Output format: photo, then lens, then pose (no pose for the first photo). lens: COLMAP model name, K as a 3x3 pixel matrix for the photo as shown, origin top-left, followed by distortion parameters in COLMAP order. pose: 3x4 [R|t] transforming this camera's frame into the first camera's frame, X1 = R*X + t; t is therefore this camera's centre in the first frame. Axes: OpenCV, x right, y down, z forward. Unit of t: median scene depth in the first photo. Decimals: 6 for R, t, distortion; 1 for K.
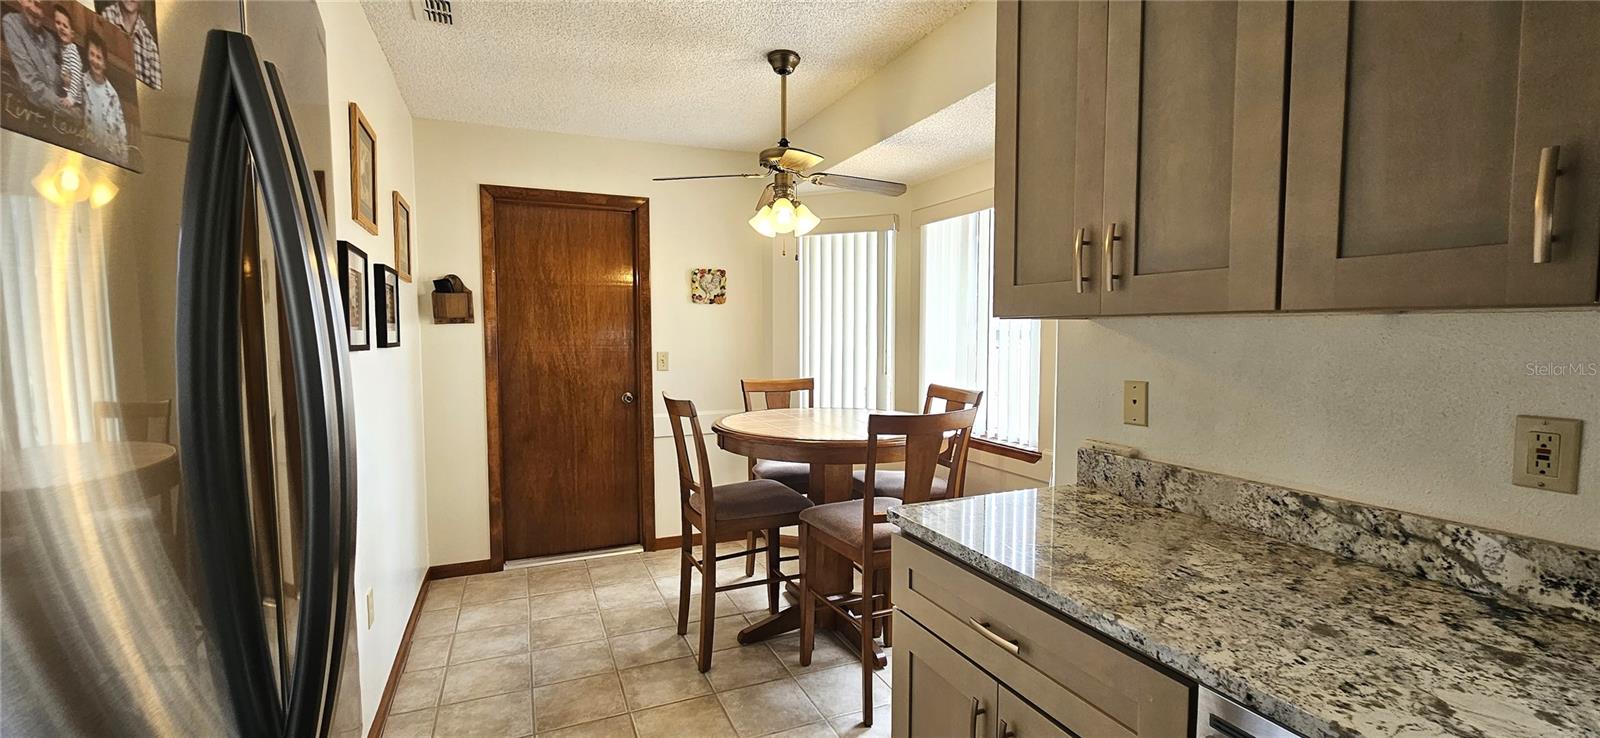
lens RADIAL K [[654.7, 0, 798.1], [0, 654.7, 373.6], [0, 0, 1]] dist [-0.000147, 0.000154]
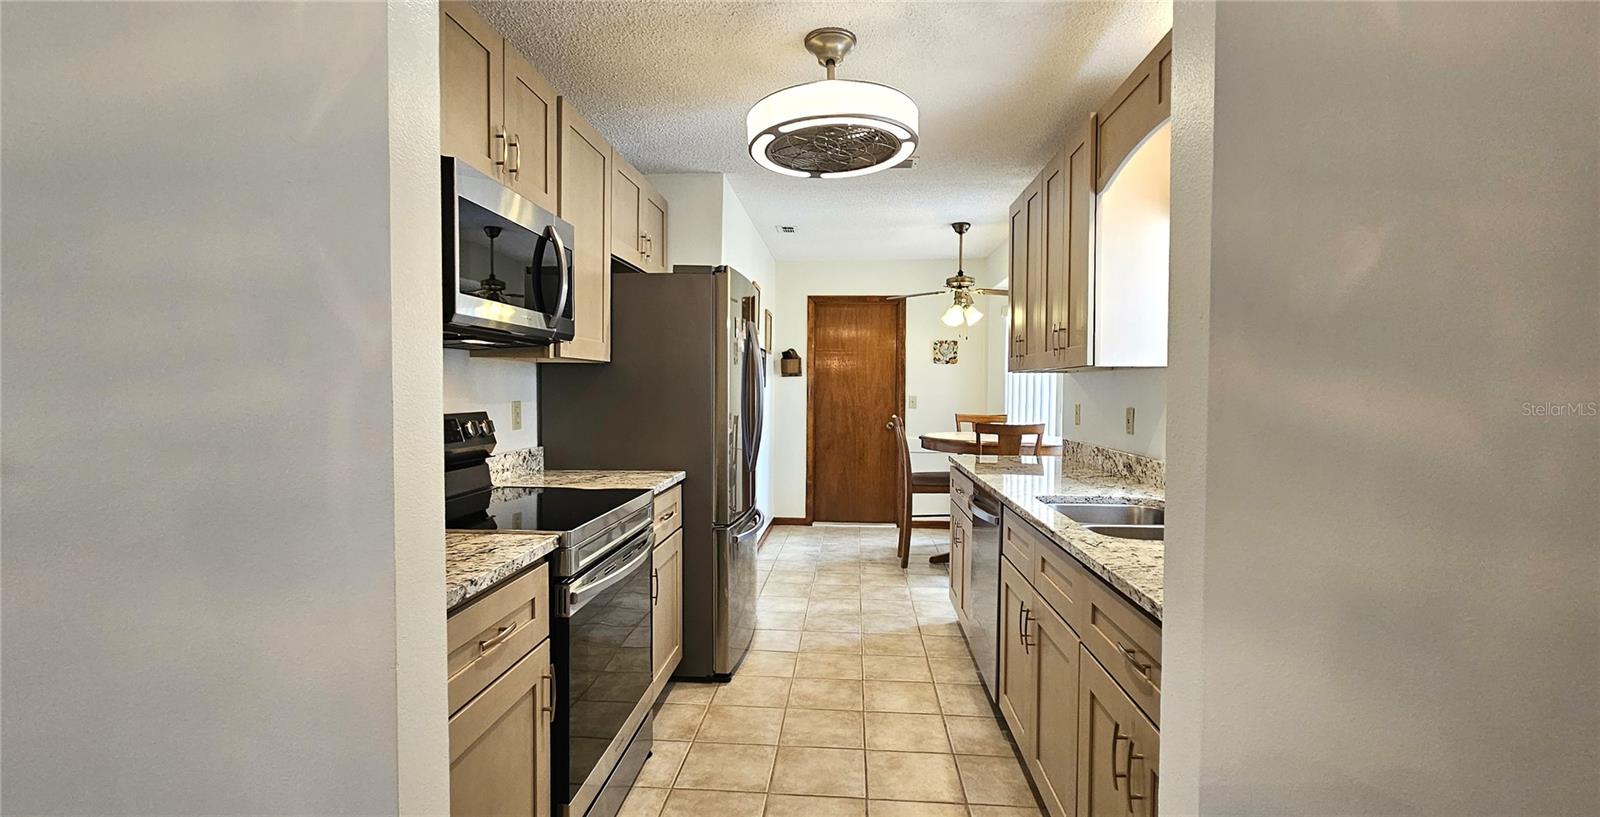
lens RADIAL K [[686.9, 0, 799.6], [0, 686.9, 406.2], [0, 0, 1]] dist [-0.000162, -0.000002]
pose [[0.886663, 0.019964, -0.461985, 0.324264], [-0.037530, 0.998879, -0.028863, 0.051003], [0.460890, 0.042930, 0.886418, -0.578452]]
